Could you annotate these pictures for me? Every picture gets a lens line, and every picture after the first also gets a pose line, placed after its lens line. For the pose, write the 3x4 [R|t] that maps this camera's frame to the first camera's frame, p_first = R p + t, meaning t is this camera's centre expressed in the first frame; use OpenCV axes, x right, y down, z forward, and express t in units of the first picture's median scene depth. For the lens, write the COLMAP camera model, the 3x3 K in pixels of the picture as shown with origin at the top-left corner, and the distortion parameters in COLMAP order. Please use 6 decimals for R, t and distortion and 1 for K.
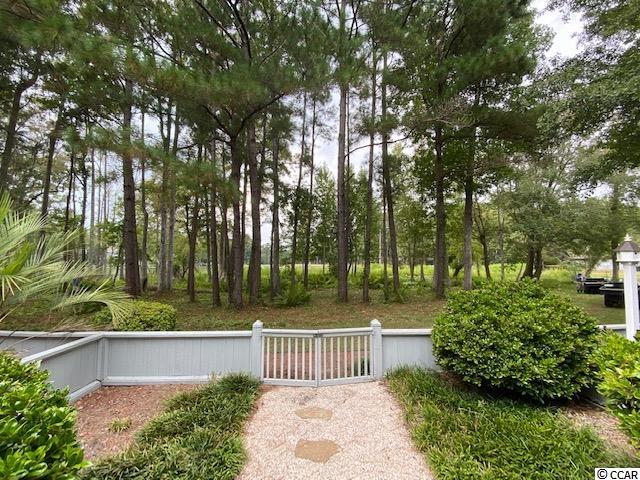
lens RADIAL K [[259.6, 0, 318.5], [0, 259.6, 238.8], [0, 0, 1]] dist [0.019292, -0.021015]
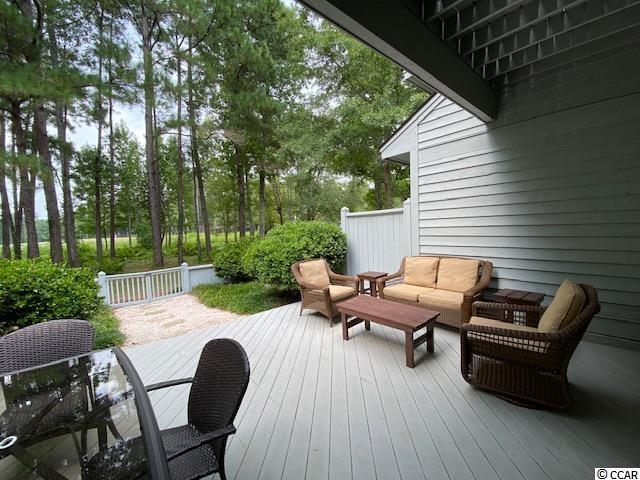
lens RADIAL K [[259.6, 0, 318.5], [0, 259.6, 238.8], [0, 0, 1]] dist [0.019292, -0.021015]
pose [[0.788400, -0.062740, 0.611956, -0.031202], [-0.011629, 0.993088, 0.116798, -0.016648], [-0.615053, -0.099200, 0.782220, -0.210631]]
